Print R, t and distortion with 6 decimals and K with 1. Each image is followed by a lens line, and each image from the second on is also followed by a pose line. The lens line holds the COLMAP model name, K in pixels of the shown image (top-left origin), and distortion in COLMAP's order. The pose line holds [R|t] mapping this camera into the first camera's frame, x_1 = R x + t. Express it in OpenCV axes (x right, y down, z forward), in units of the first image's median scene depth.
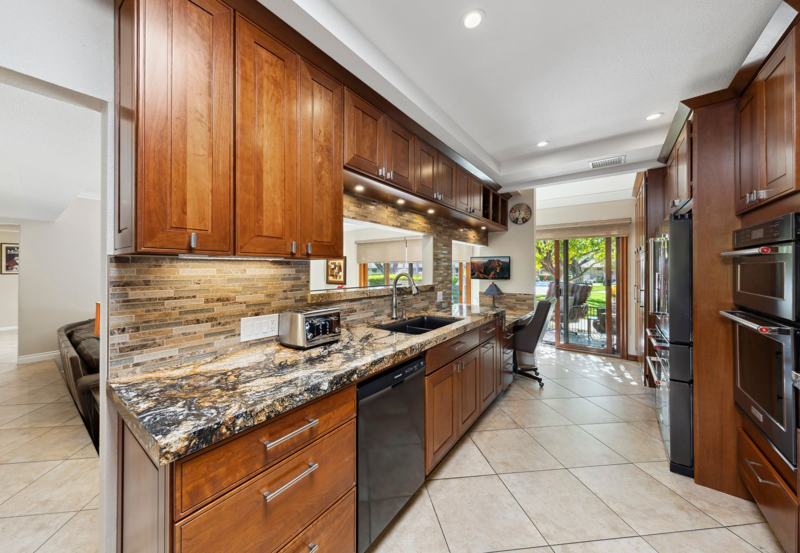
lens RADIAL K [[293.6, 0, 388.3], [0, 293.6, 266.3], [0, 0, 1]] dist [0.013977, 0.000377]
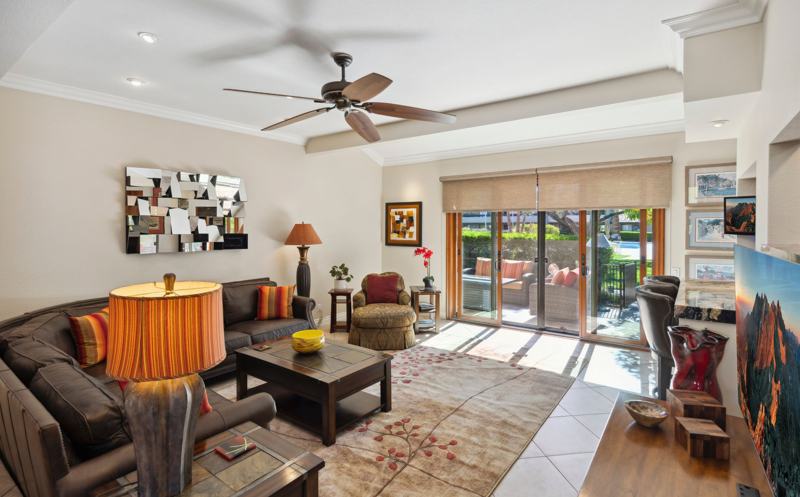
lens RADIAL K [[395.8, 0, 405.3], [0, 395.8, 231.0], [0, 0, 1]] dist [0.015174, -0.001143]
pose [[0.999909, -0.002639, 0.013215, -0.188180], [0.002315, 0.999698, 0.024446, 0.008085], [-0.013275, -0.024413, 0.999614, 0.149238]]
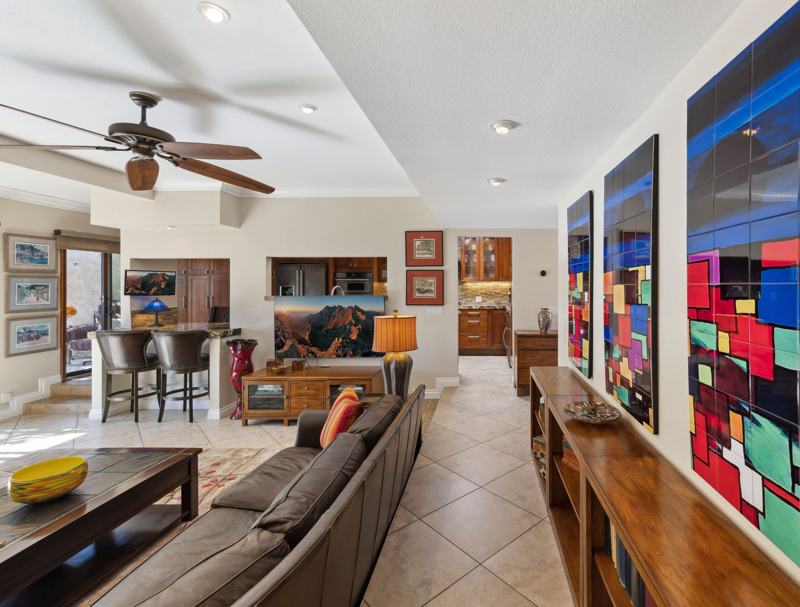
lens RADIAL K [[385.3, 0, 480.2], [0, 385.3, 285.0], [0, 0, 1]] dist [0.011150, -0.001105]
pose [[-0.601301, 0.002839, 0.799018, -0.665679], [-0.003575, 0.999974, -0.006243, 0.008549], [-0.799015, -0.006610, -0.601275, 0.503575]]
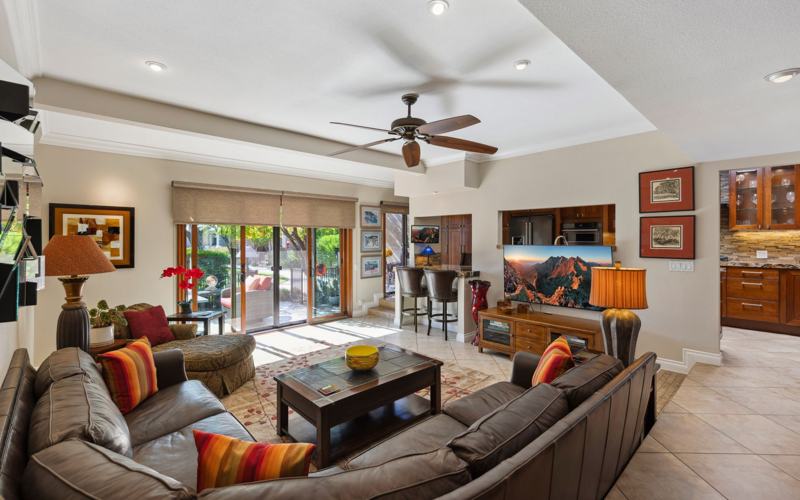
lens RADIAL K [[358.6, 0, 403.2], [0, 358.6, 239.9], [0, 0, 1]] dist [0.009776, -0.000534]
pose [[0.150231, -0.003697, 0.988644, -0.648657], [-0.006392, 0.999968, 0.004711, 0.012649], [-0.988630, -0.007027, 0.150202, 0.478278]]
